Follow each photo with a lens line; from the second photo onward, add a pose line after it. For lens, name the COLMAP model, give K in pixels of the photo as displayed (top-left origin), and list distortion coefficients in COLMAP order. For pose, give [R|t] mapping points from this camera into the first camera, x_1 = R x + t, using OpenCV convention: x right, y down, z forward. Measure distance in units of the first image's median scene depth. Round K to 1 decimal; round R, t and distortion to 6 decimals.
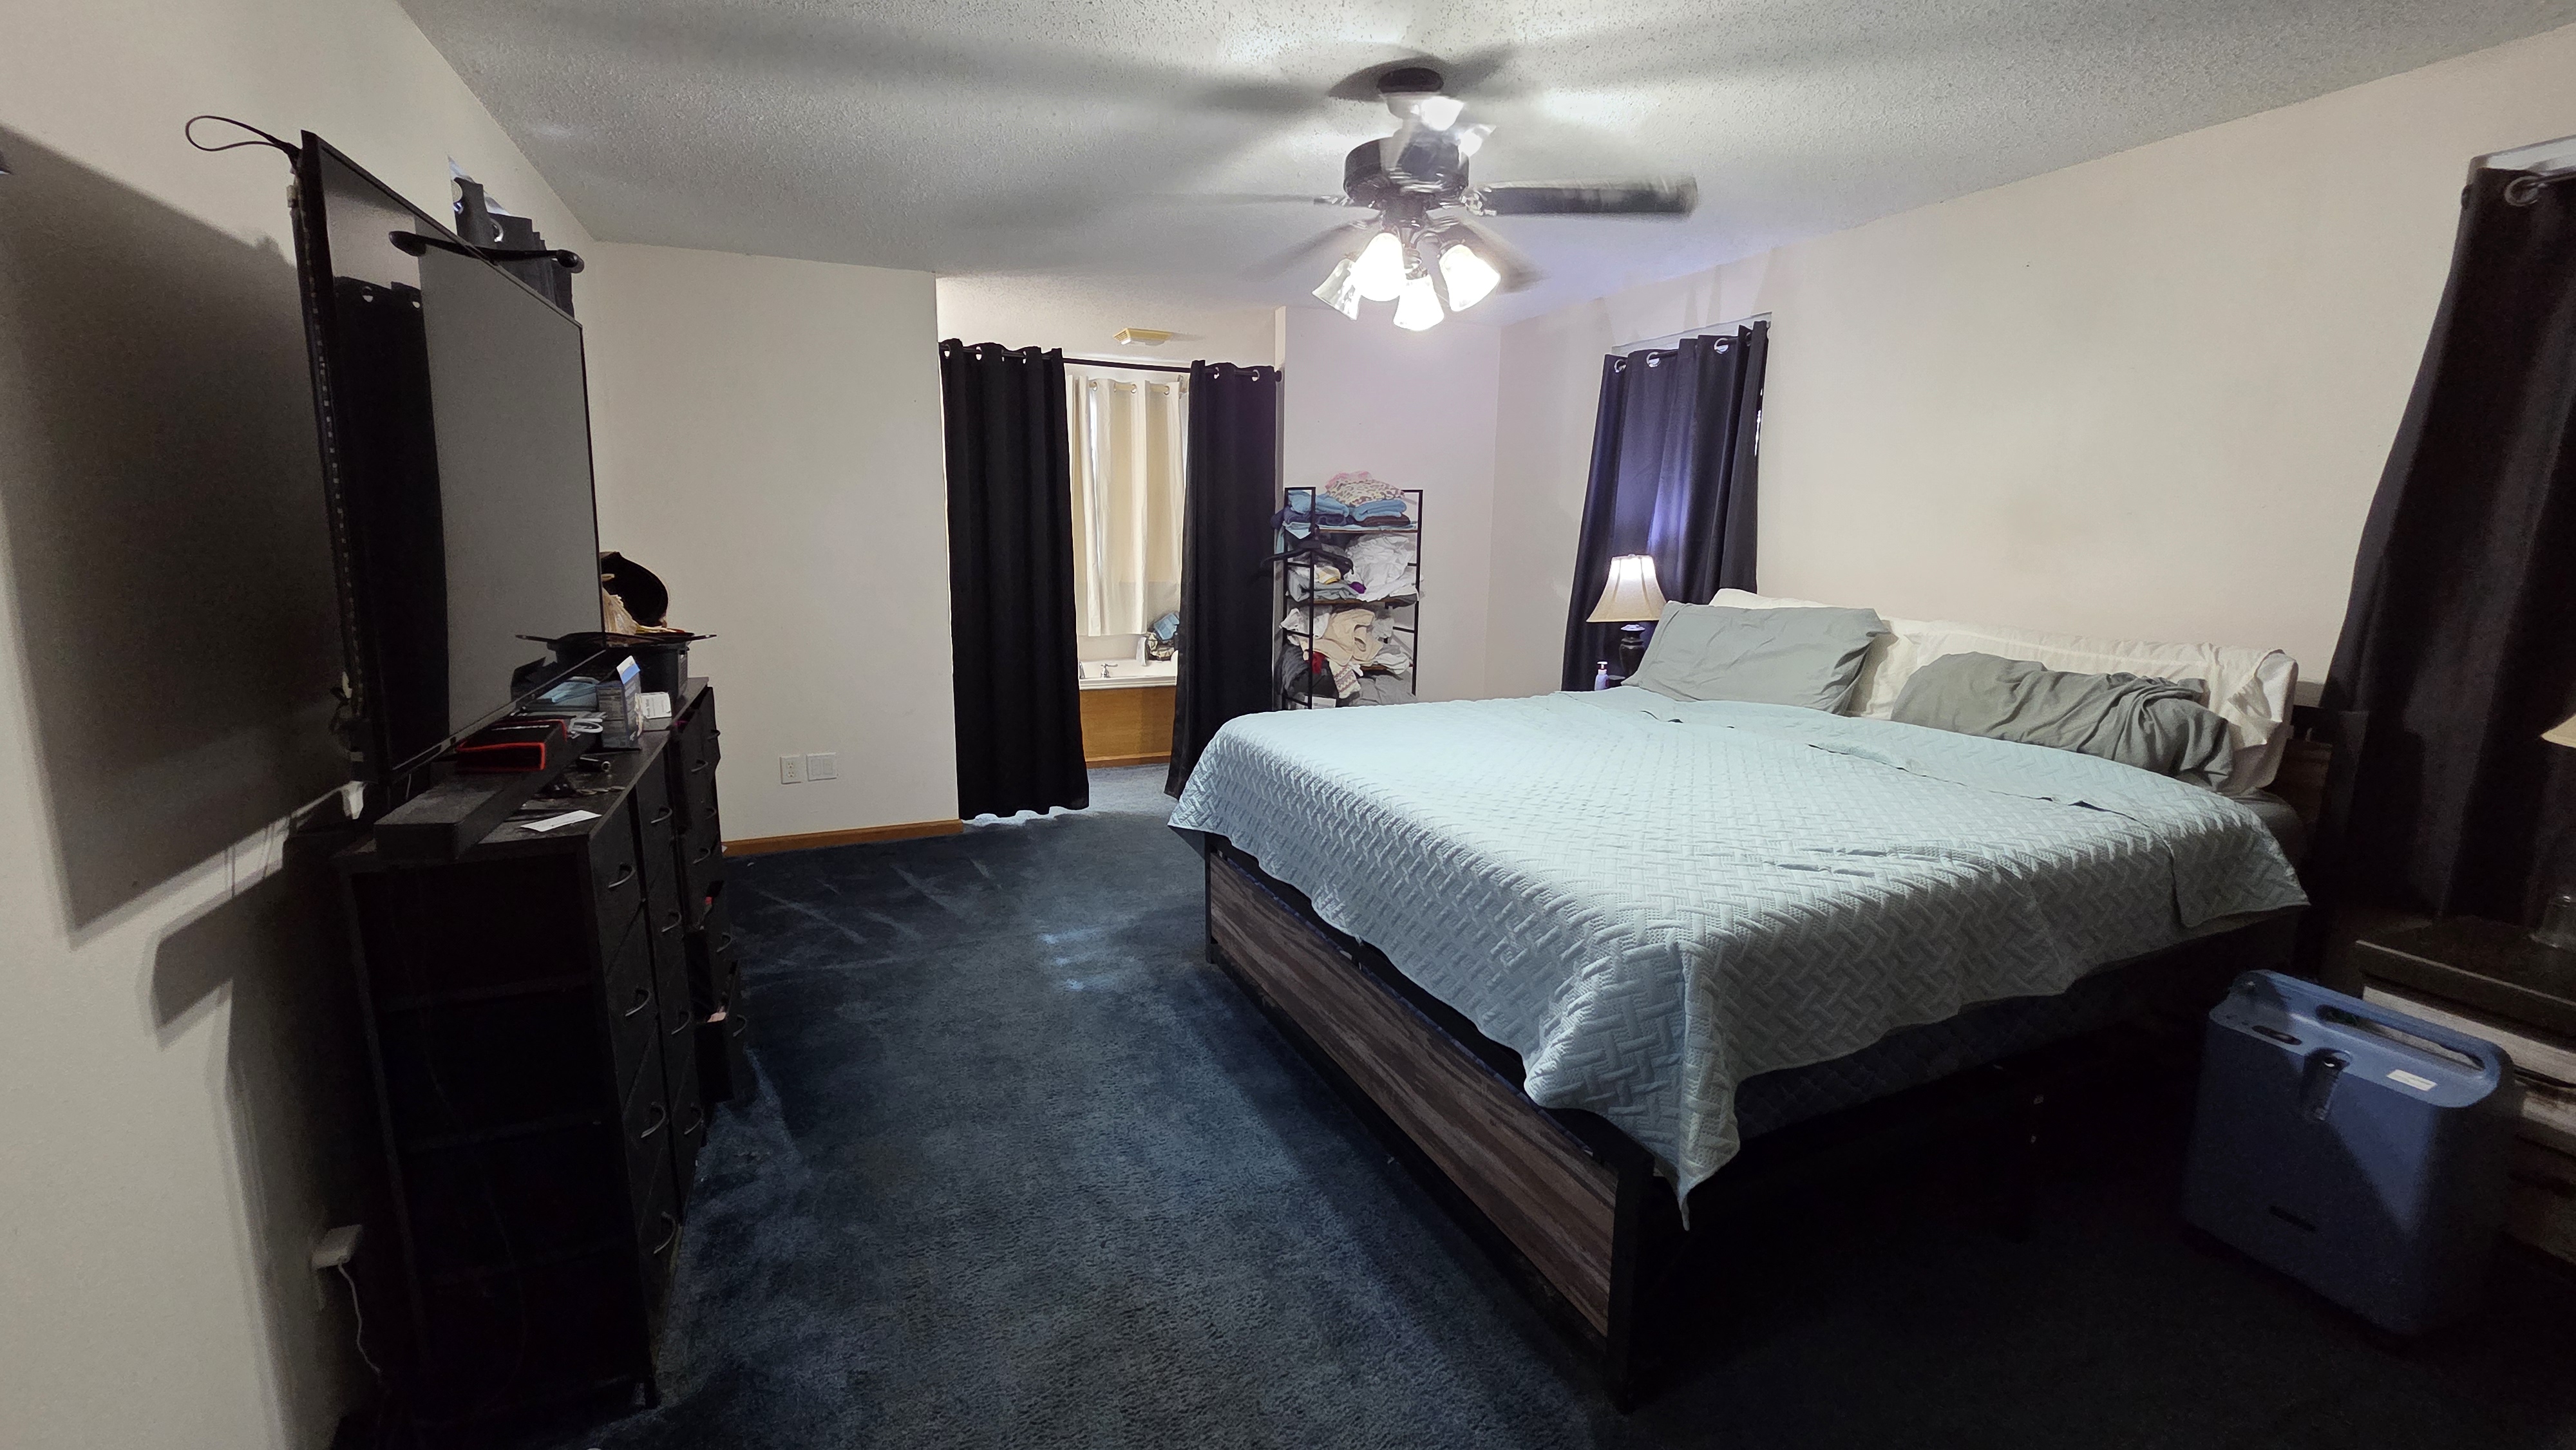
lens RADIAL K [[1053.1, 0, 1287.2], [0, 1053.1, 713.6], [0, 0, 1]] dist [0.003406, -0.000497]
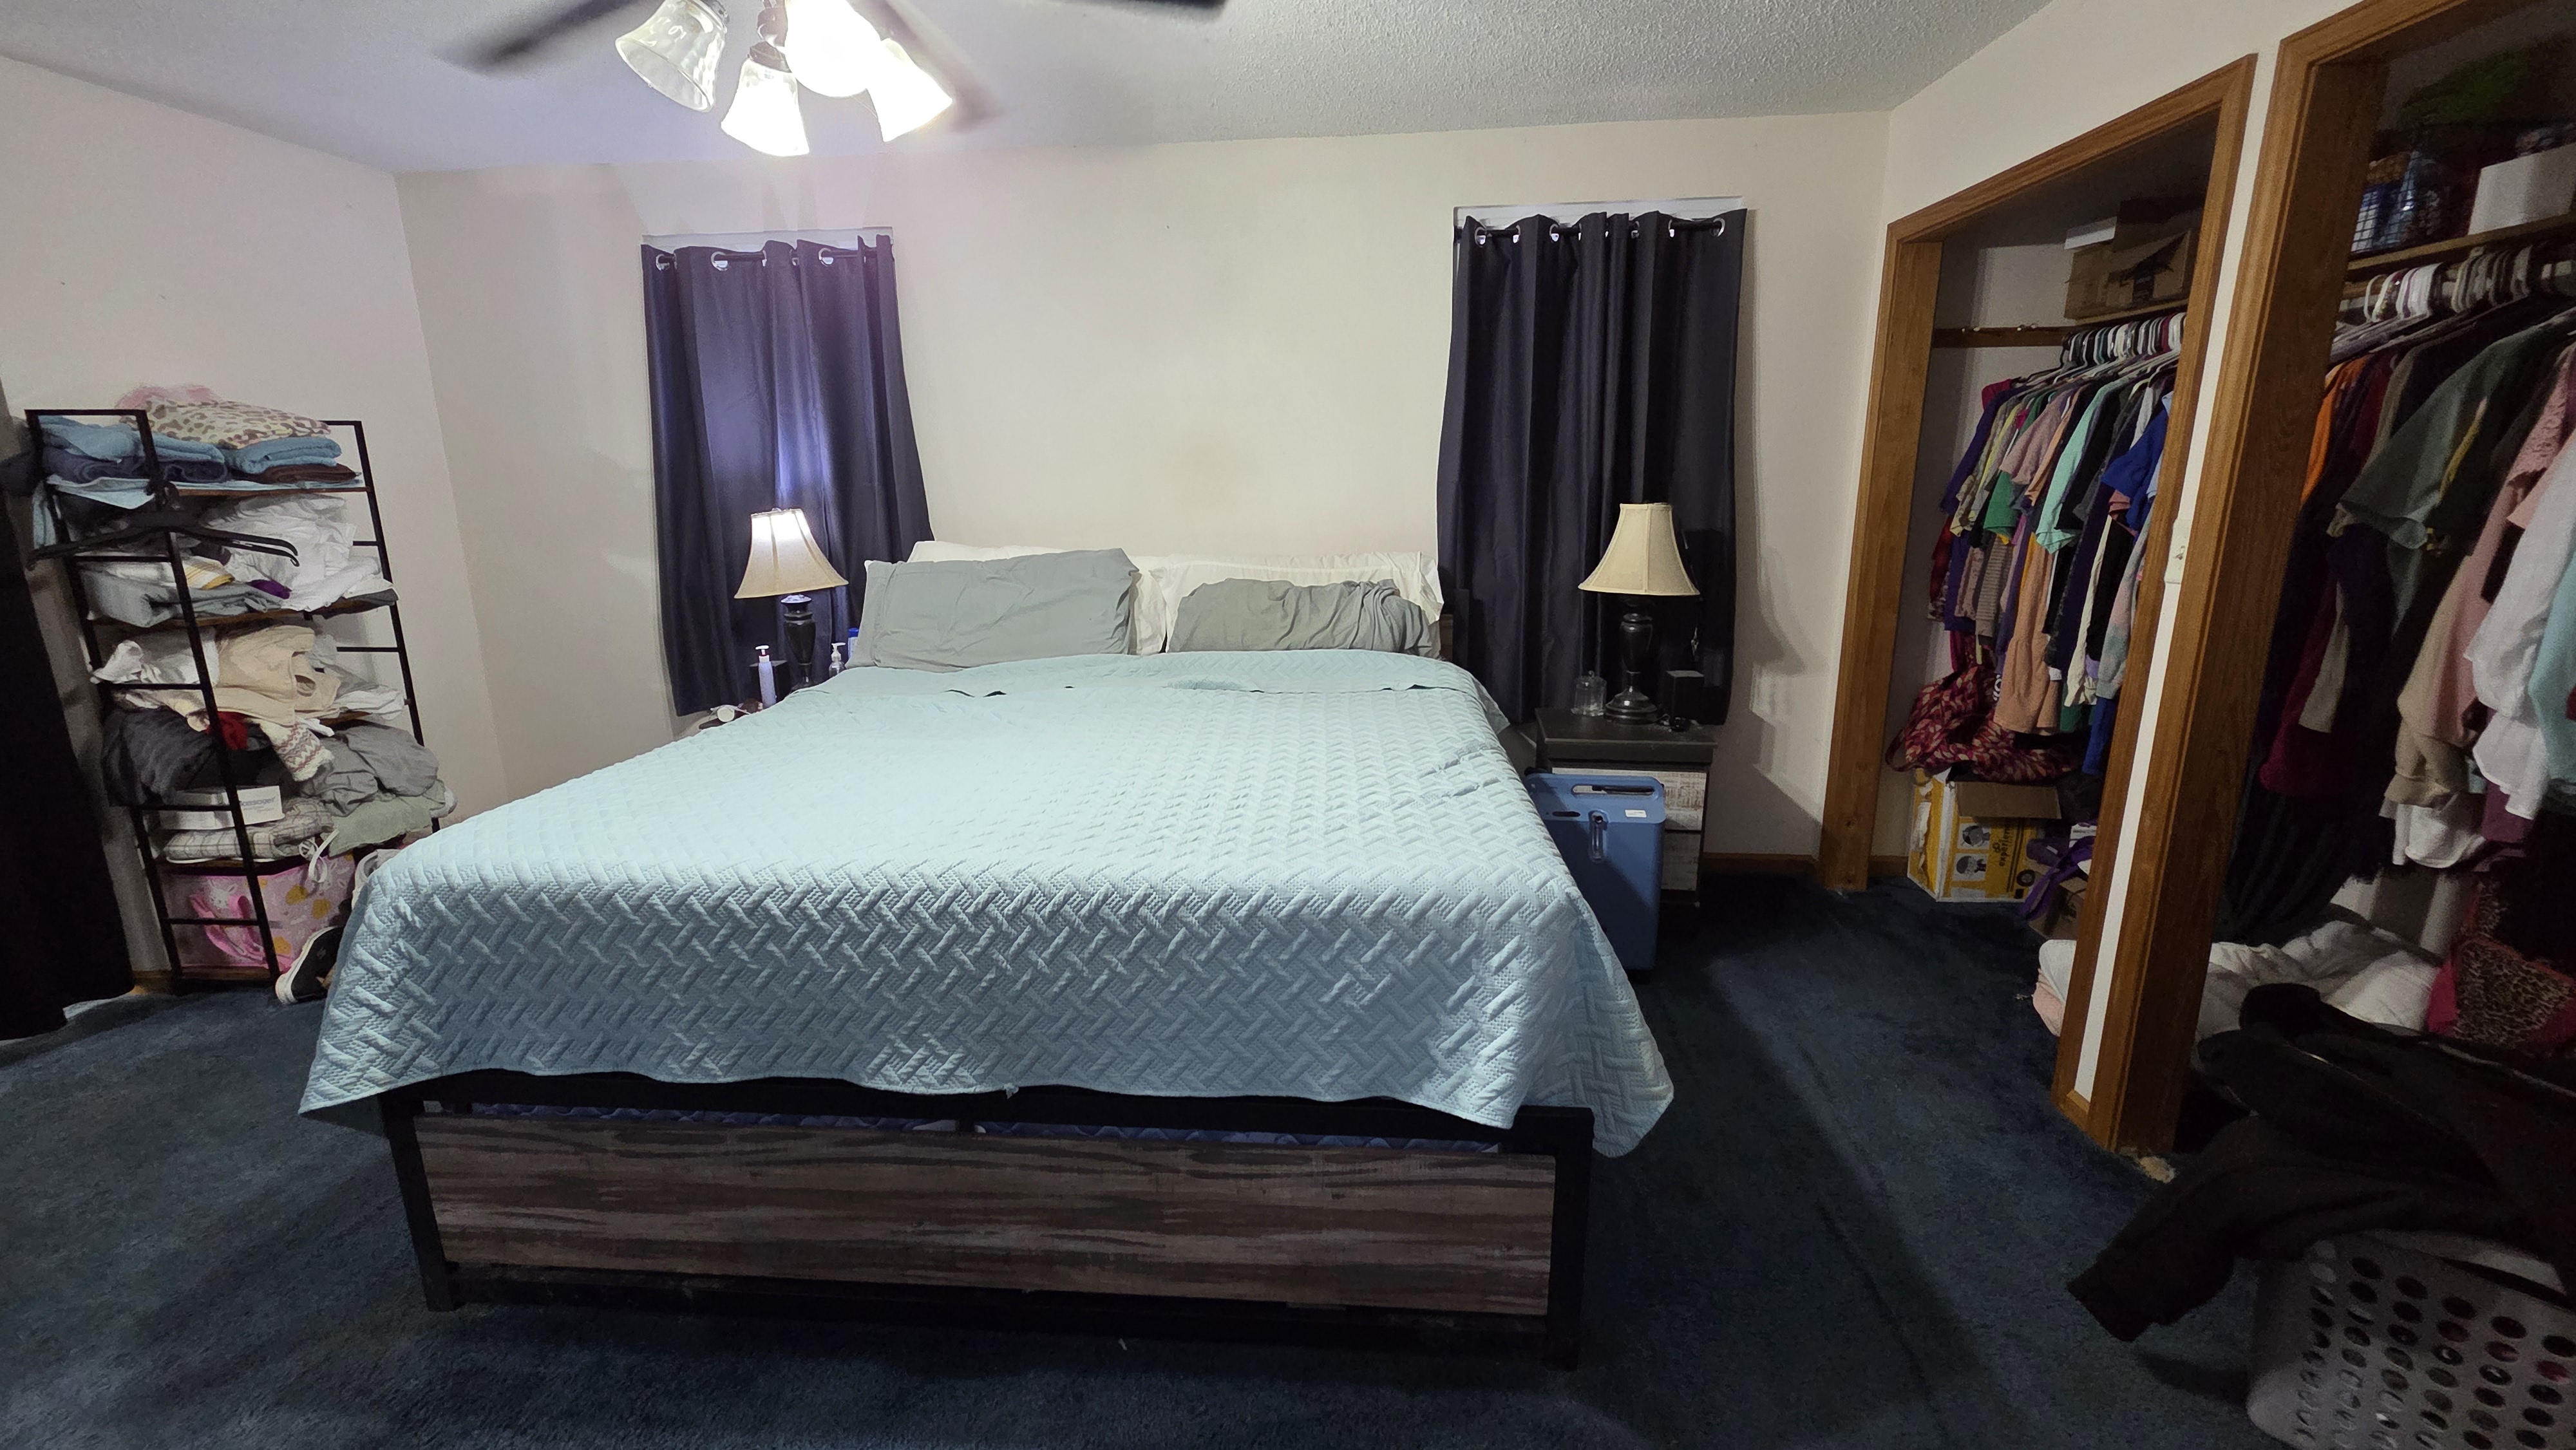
lens RADIAL K [[1053.1, 0, 1287.2], [0, 1053.1, 713.6], [0, 0, 1]] dist [0.003406, -0.000497]
pose [[0.480333, -0.211246, 0.851267, -0.253042], [0.172123, 0.974393, 0.144678, -0.059348], [-0.860031, 0.077029, 0.504393, 0.335516]]
